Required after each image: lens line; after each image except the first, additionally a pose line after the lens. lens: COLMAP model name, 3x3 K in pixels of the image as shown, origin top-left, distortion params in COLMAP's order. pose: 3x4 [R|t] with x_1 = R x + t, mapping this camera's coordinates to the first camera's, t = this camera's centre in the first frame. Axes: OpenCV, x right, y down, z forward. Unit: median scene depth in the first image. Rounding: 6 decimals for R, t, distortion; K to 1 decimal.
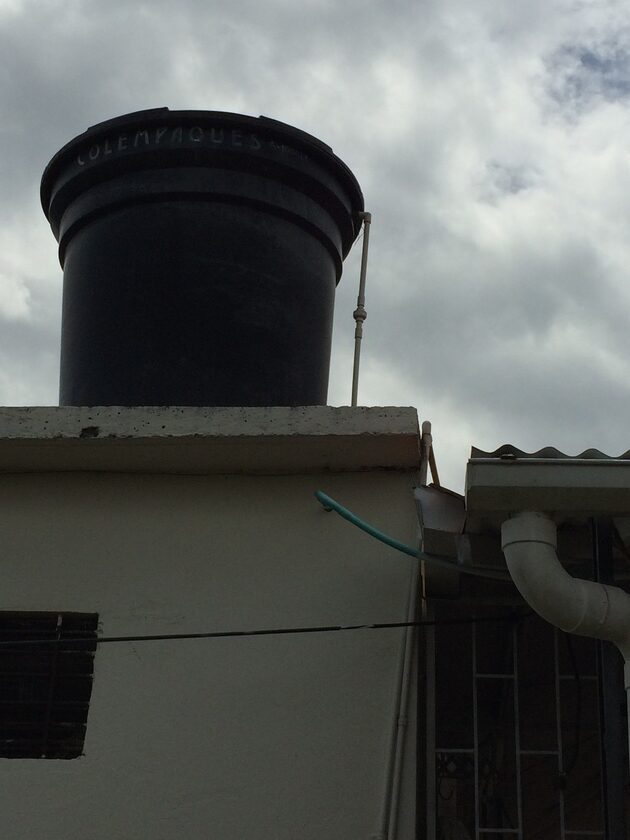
lens RADIAL K [[1433.5, 0, 315.0], [0, 1433.5, 420.0], [0, 0, 1]] dist [-0.012706, -0.064335]
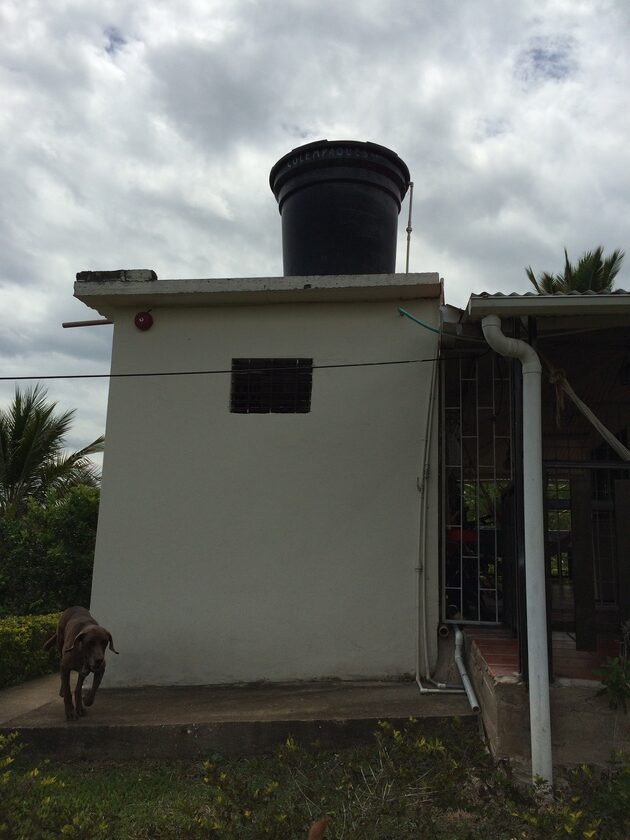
lens RADIAL K [[712.9, 0, 315.0], [0, 712.9, 420.0], [0, 0, 1]] dist [0.064821, 0.001066]
pose [[0.997703, -0.014267, -0.066216, -0.064141], [0.027744, 0.977879, 0.207326, -0.022050], [0.061793, -0.208686, 0.976028, -0.274521]]
